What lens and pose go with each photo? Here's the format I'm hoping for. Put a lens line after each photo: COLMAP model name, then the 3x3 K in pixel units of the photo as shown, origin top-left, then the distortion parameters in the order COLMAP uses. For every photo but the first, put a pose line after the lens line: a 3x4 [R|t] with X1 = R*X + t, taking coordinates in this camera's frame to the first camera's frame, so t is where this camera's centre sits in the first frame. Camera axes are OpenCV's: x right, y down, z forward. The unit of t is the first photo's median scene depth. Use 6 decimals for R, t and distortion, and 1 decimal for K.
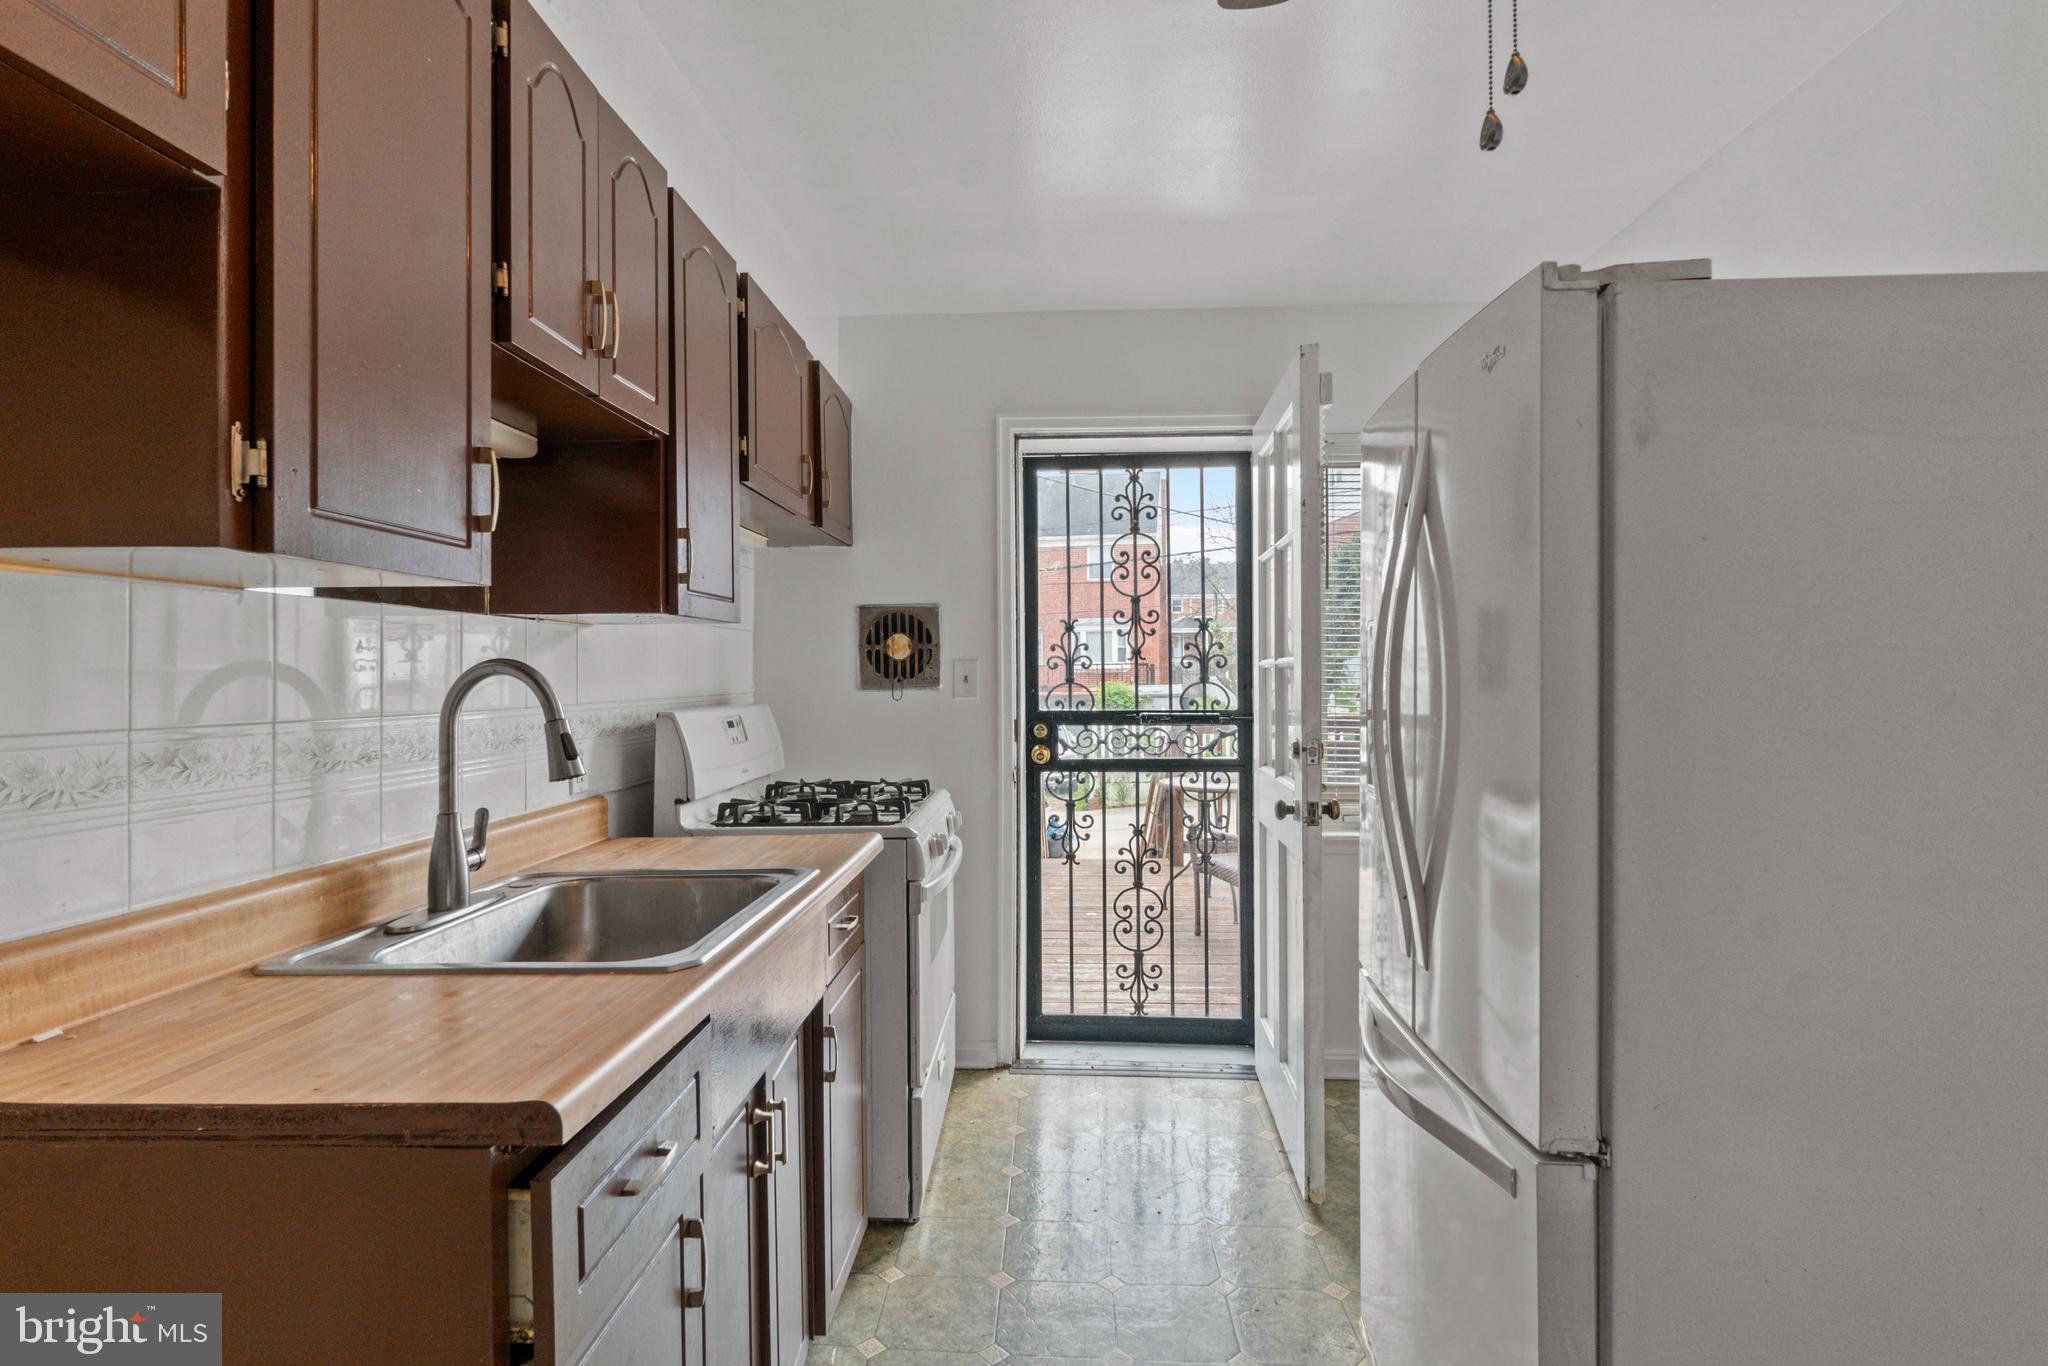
lens RADIAL K [[940.0, 0, 1019.2], [0, 940.0, 679.7], [0, 0, 1]] dist [0.009281, 0.000069]
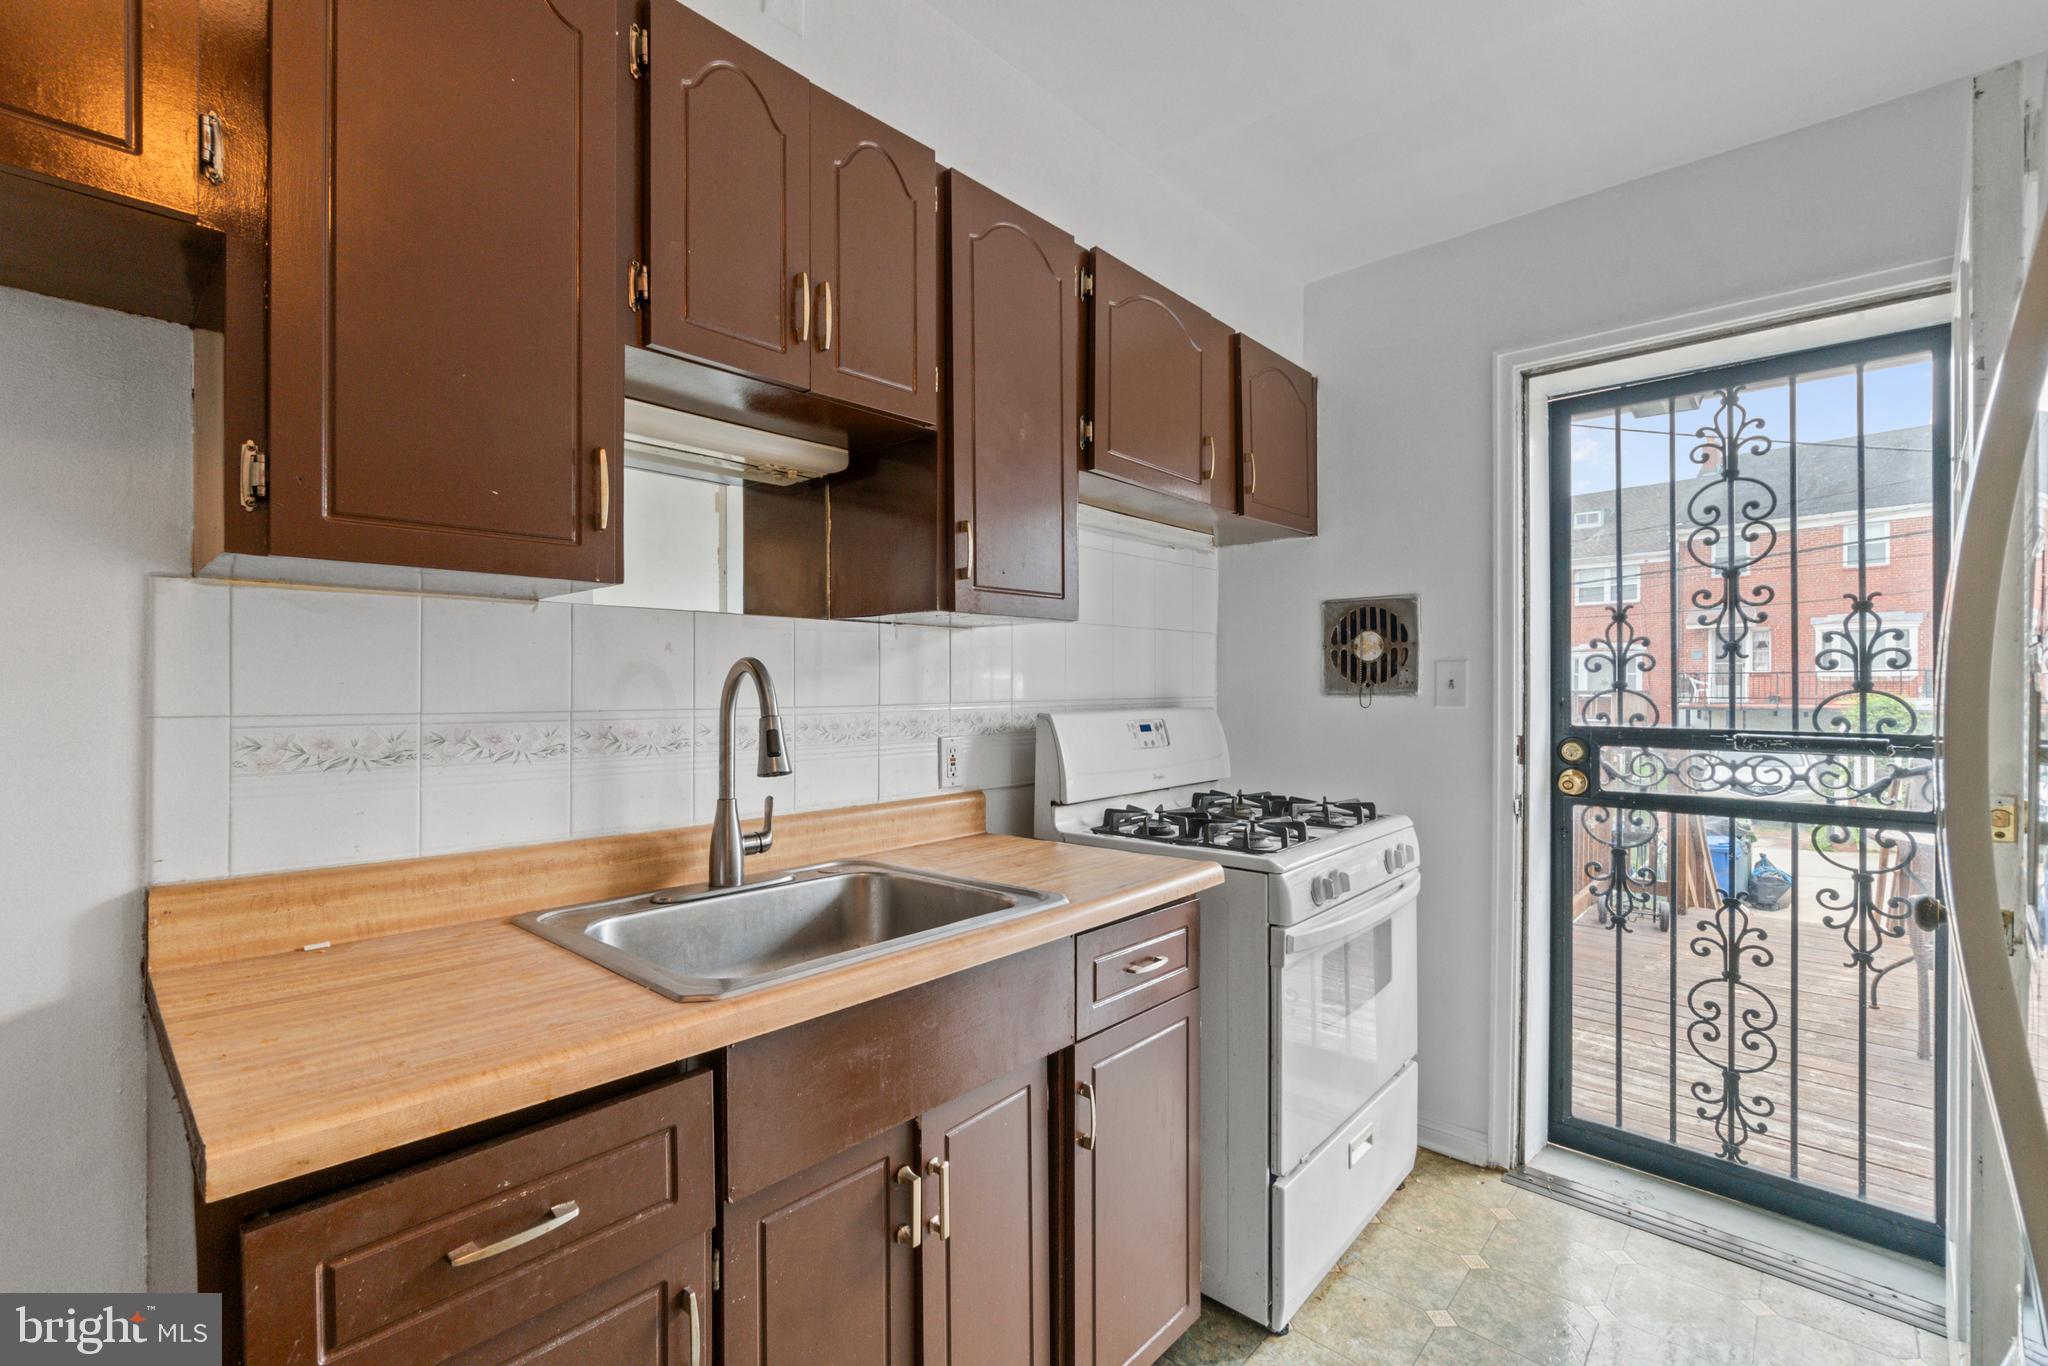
lens RADIAL K [[886.6, 0, 974.6], [0, 886.6, 688.6], [0, 0, 1]] dist [-0.004943, 0.000151]
pose [[0.784775, 0.009223, -0.619712, 0.101333], [-0.007158, 0.999957, 0.005819, 0.002016], [0.619739, -0.000131, 0.784808, 0.143697]]
